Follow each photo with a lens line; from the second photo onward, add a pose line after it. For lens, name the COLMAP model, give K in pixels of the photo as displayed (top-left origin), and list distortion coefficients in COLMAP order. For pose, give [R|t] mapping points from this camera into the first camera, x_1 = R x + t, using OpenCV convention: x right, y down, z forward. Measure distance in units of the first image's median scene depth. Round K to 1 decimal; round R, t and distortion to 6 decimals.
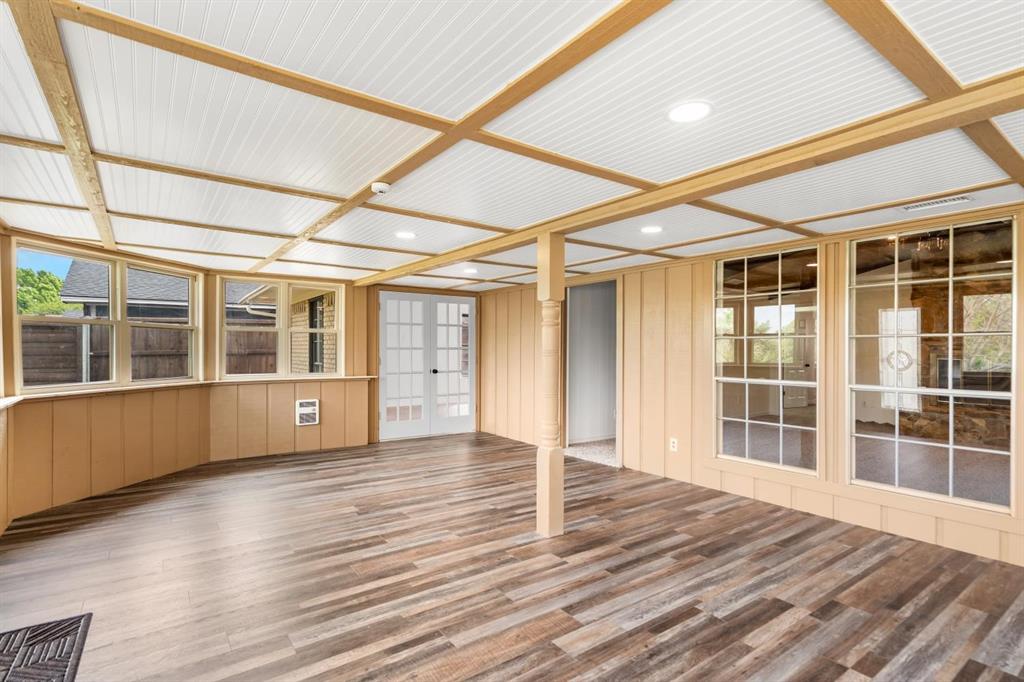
lens RADIAL K [[509.4, 0, 504.8], [0, 509.4, 351.7], [0, 0, 1]] dist [0.005067, 0.000138]
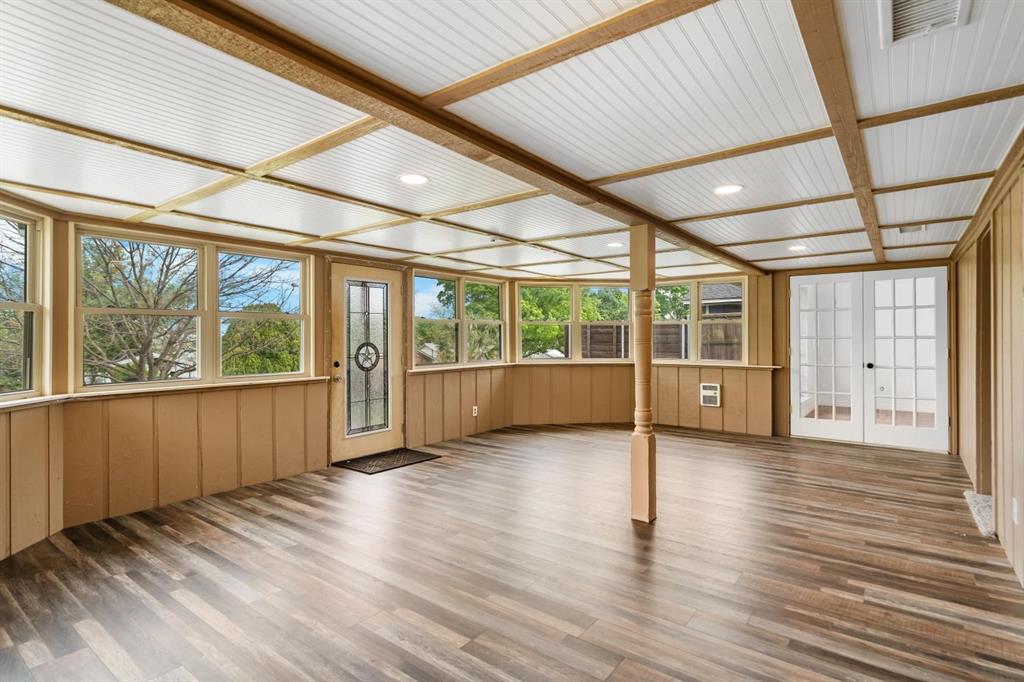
lens RADIAL K [[509.4, 0, 510.5], [0, 509.4, 341.0], [0, 0, 1]] dist [0.005067, 0.000138]
pose [[0.279665, 0.001270, -0.960097, 0.700746], [-0.002809, 0.999996, 0.000504, 0.000749], [0.960094, 0.002556, 0.279667, 0.320600]]
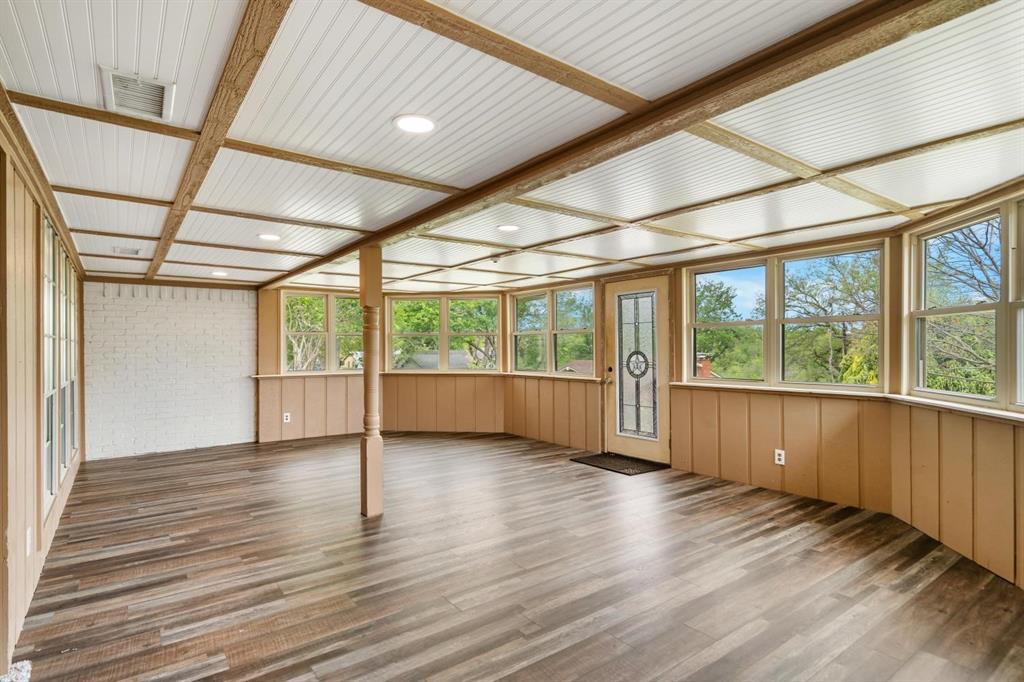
lens RADIAL K [[509.4, 0, 507.7], [0, 509.4, 339.1], [0, 0, 1]] dist [0.005067, 0.000138]
pose [[-0.999863, 0.004180, -0.016035, -0.137306], [0.004321, 0.999952, -0.008741, -0.013127], [0.015998, -0.008809, -0.999833, 1.505122]]
